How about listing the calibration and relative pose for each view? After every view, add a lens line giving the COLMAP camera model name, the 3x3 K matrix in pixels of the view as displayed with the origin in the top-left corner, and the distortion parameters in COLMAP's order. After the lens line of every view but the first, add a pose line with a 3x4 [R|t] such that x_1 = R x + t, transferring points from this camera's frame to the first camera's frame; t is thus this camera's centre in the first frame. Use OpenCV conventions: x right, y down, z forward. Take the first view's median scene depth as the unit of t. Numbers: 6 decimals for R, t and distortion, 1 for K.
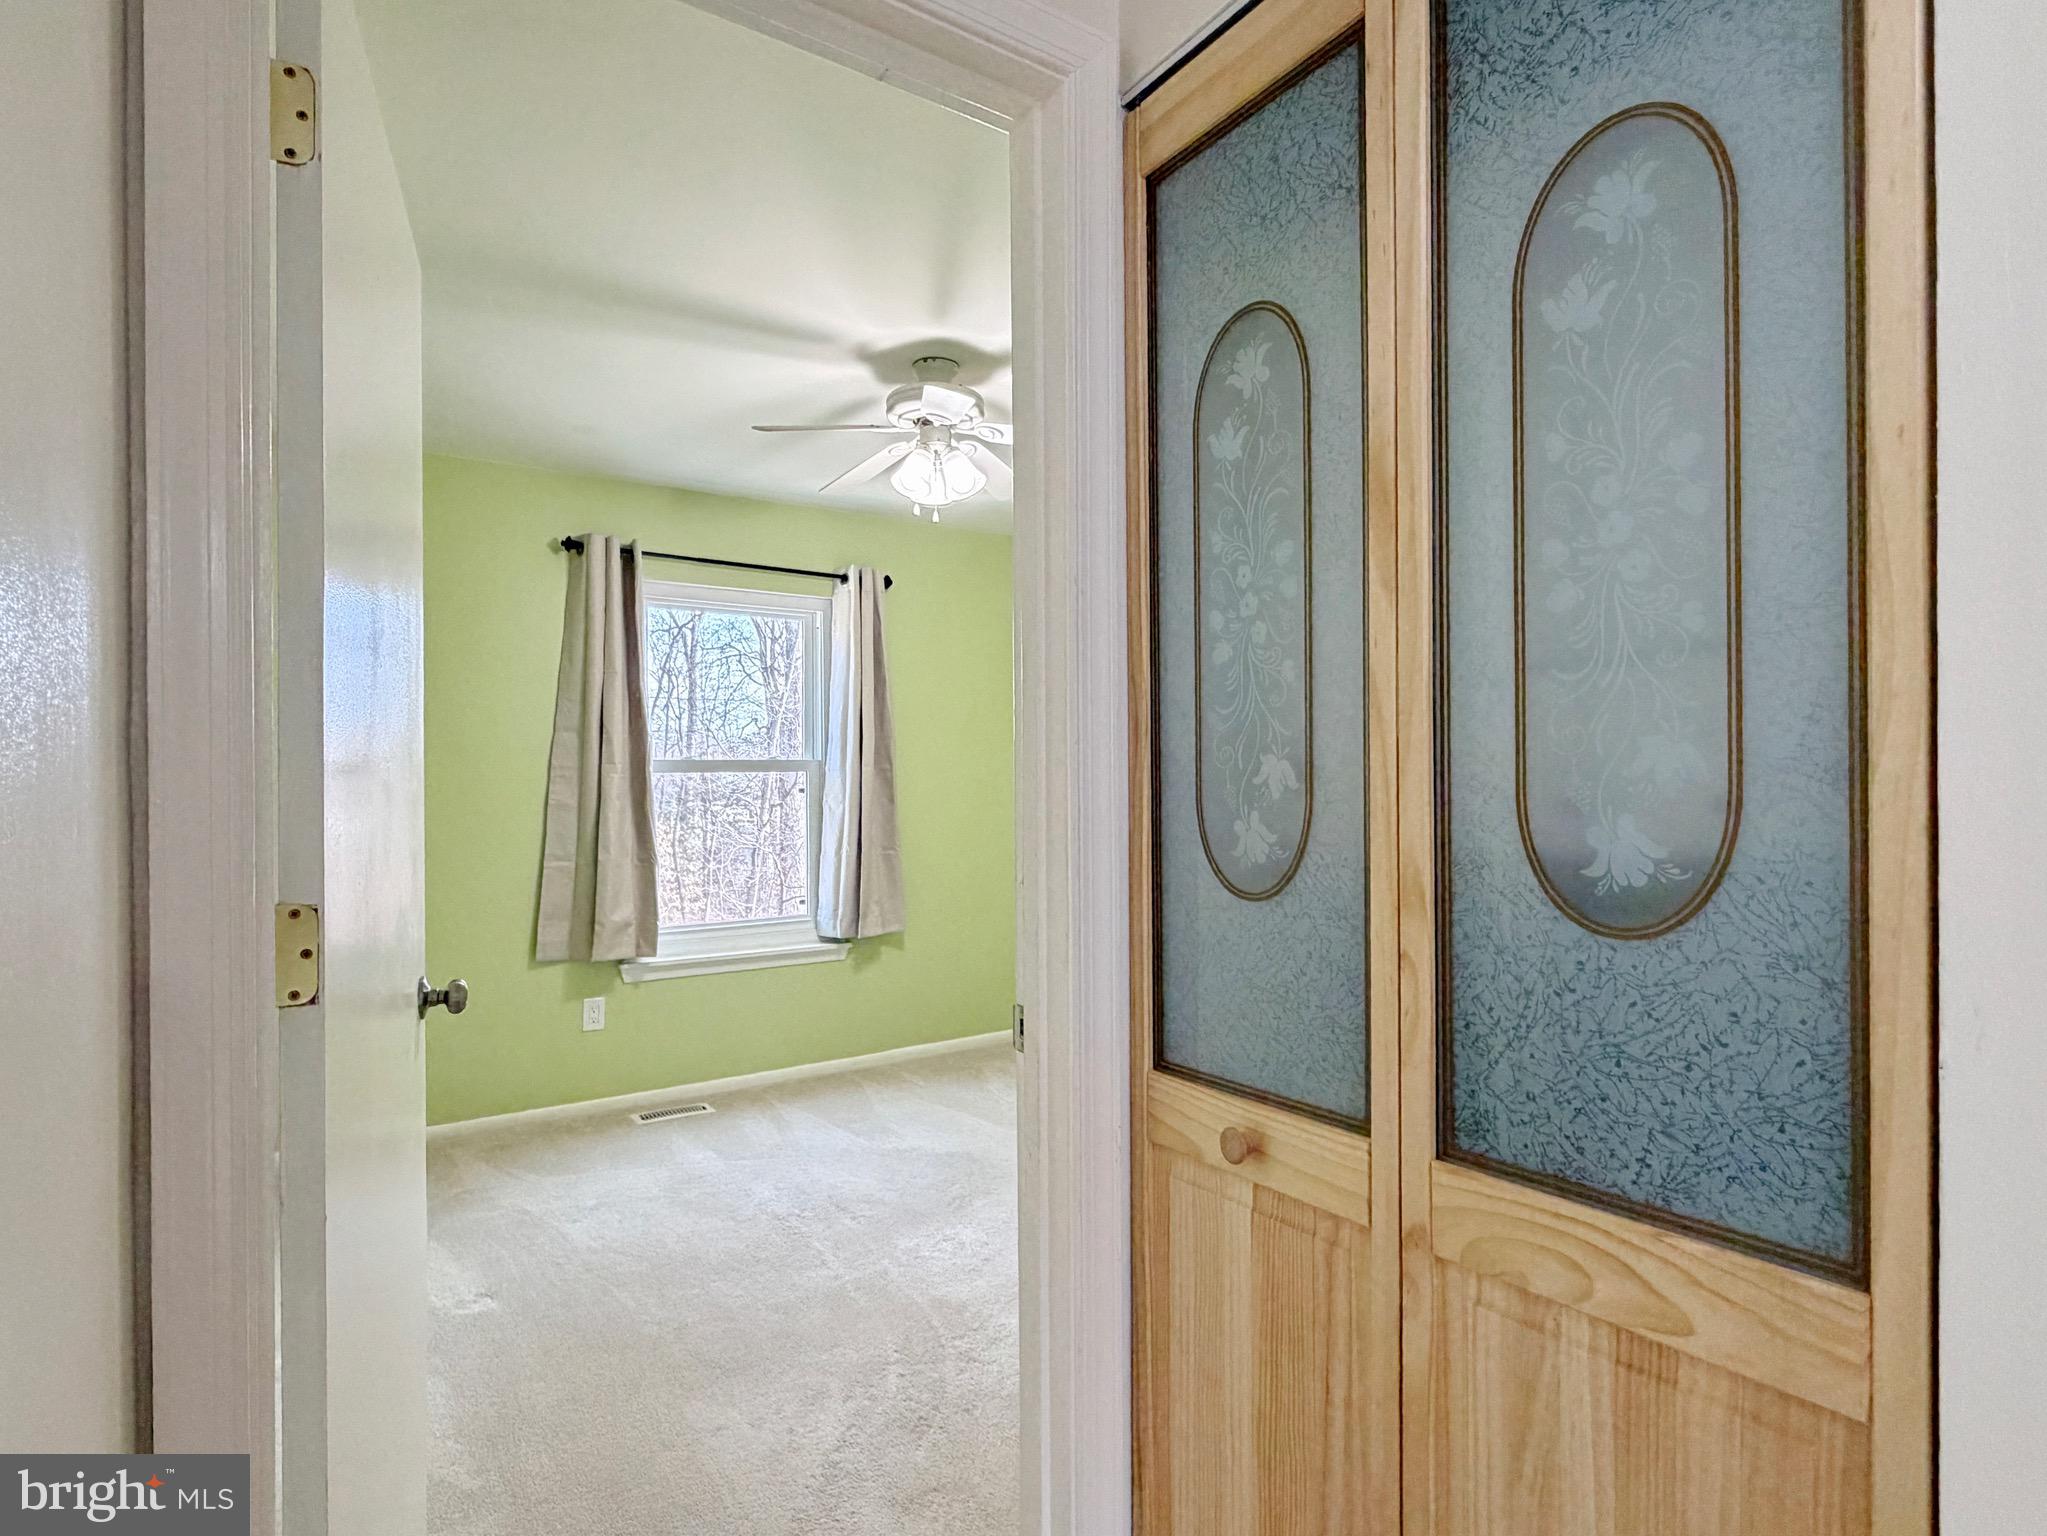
lens RADIAL K [[1033.7, 0, 1068.4], [0, 1033.7, 790.5], [0, 0, 1]] dist [0.000419, 0.000105]
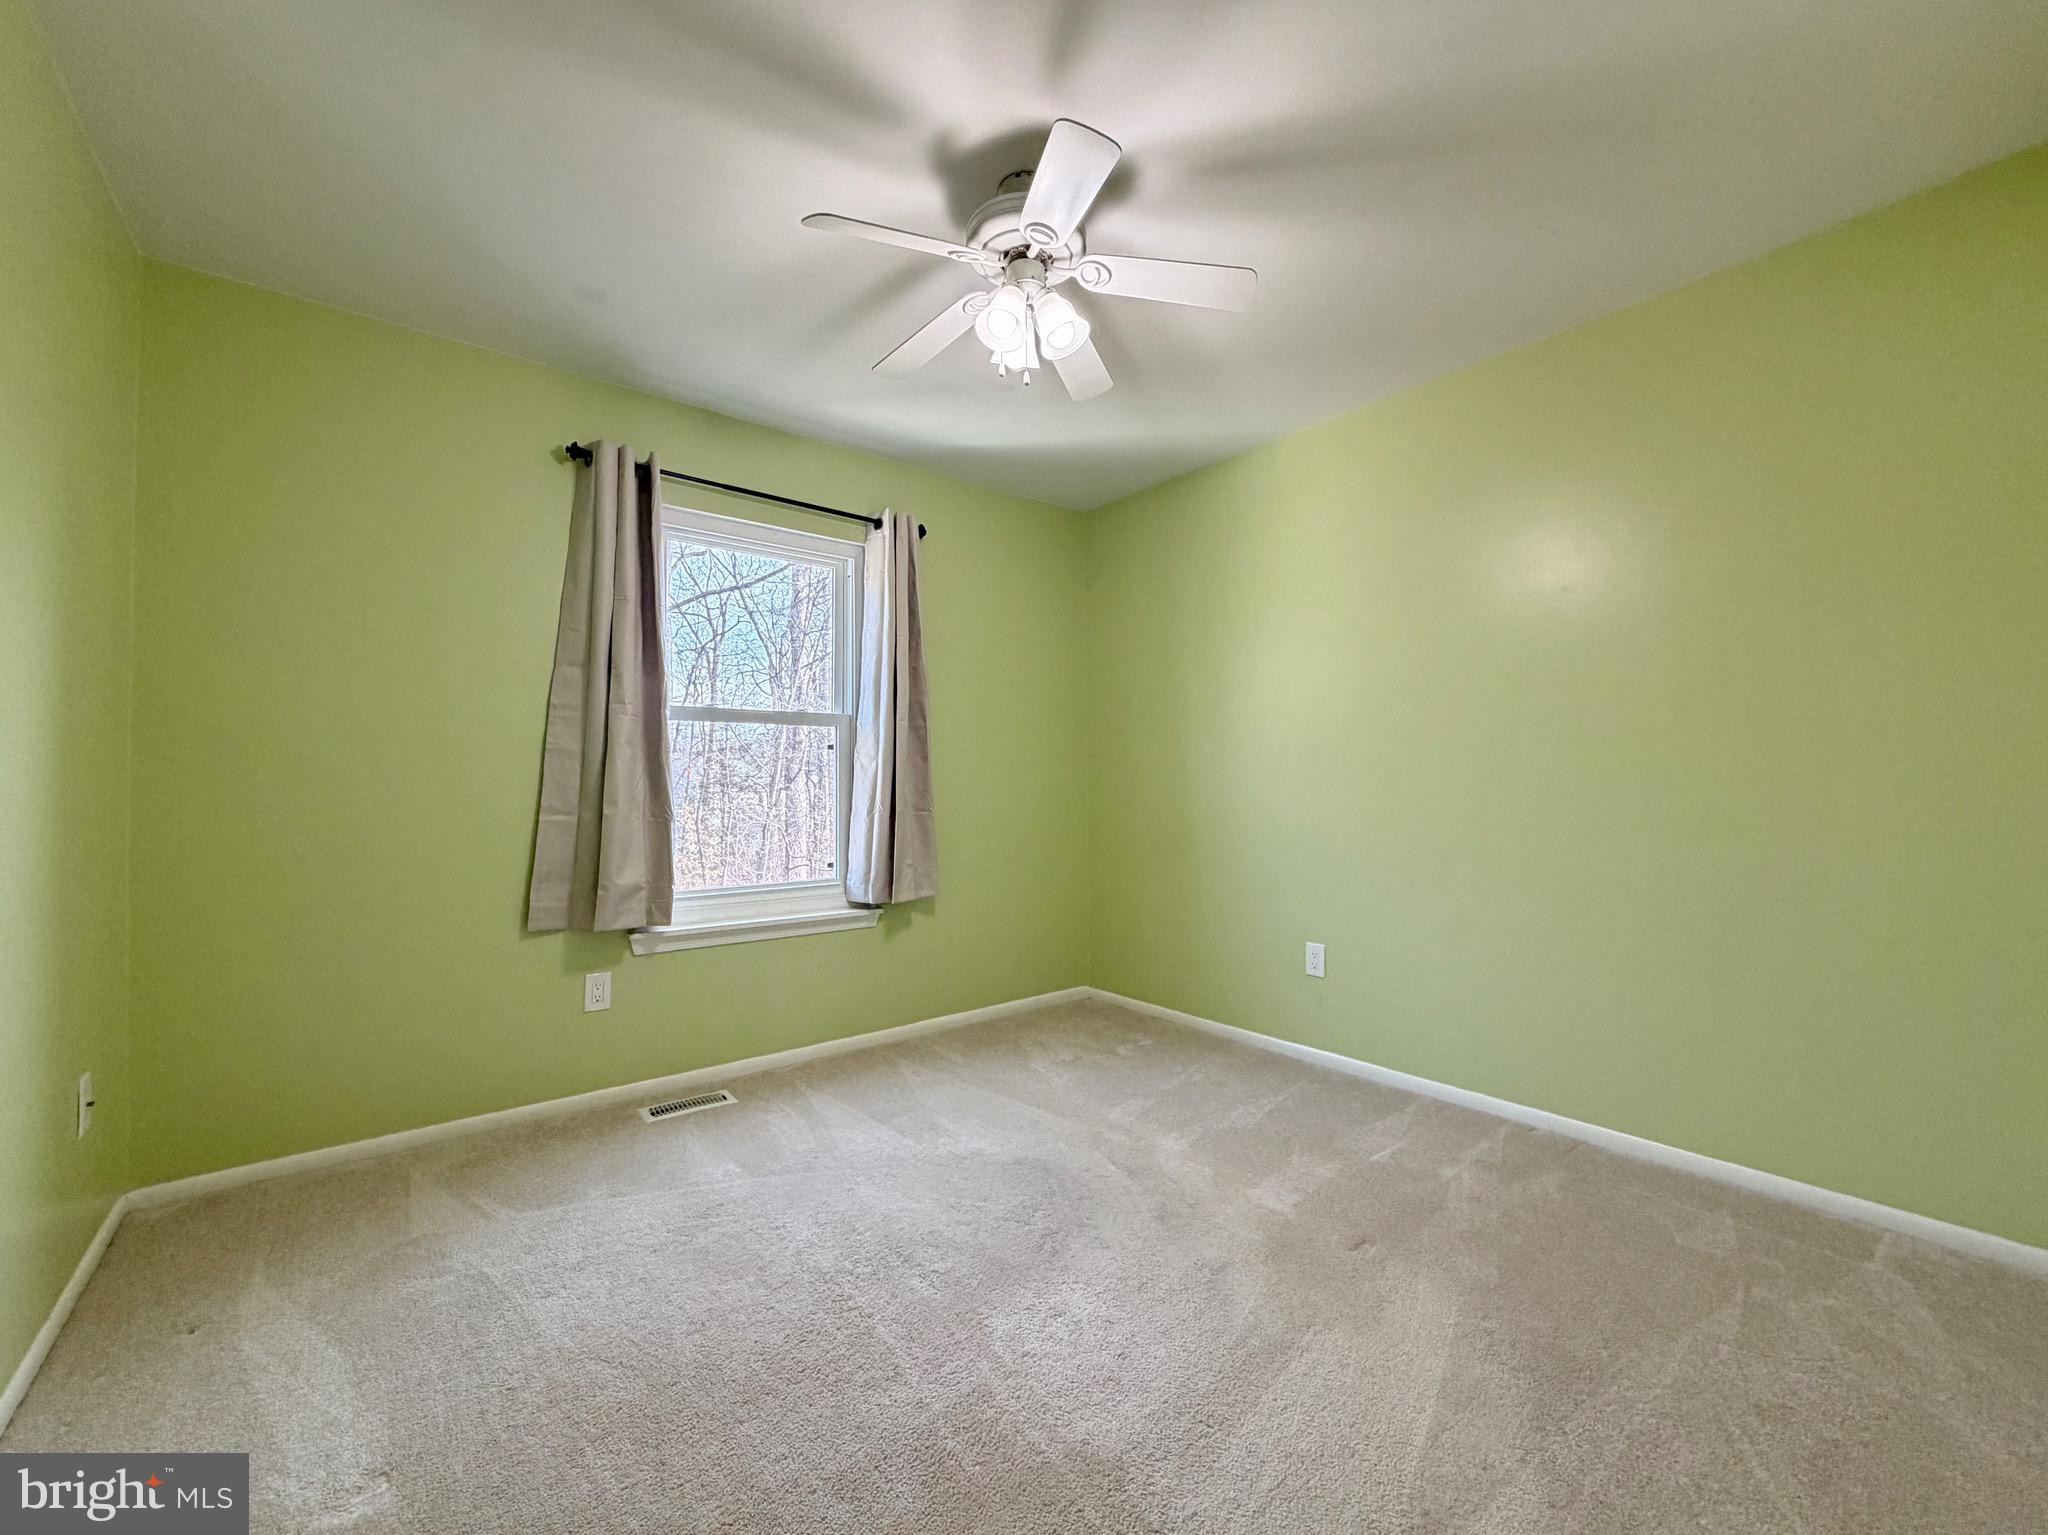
lens RADIAL K [[820.4, 0, 1032.7], [0, 820.4, 774.2], [0, 0, 1]] dist [-0.002746, -0.000110]
pose [[0.999719, 0.006069, 0.022906, -0.110059], [-0.005827, 0.999927, -0.010624, 0.038678], [-0.022969, 0.010488, 0.999681, 0.300411]]
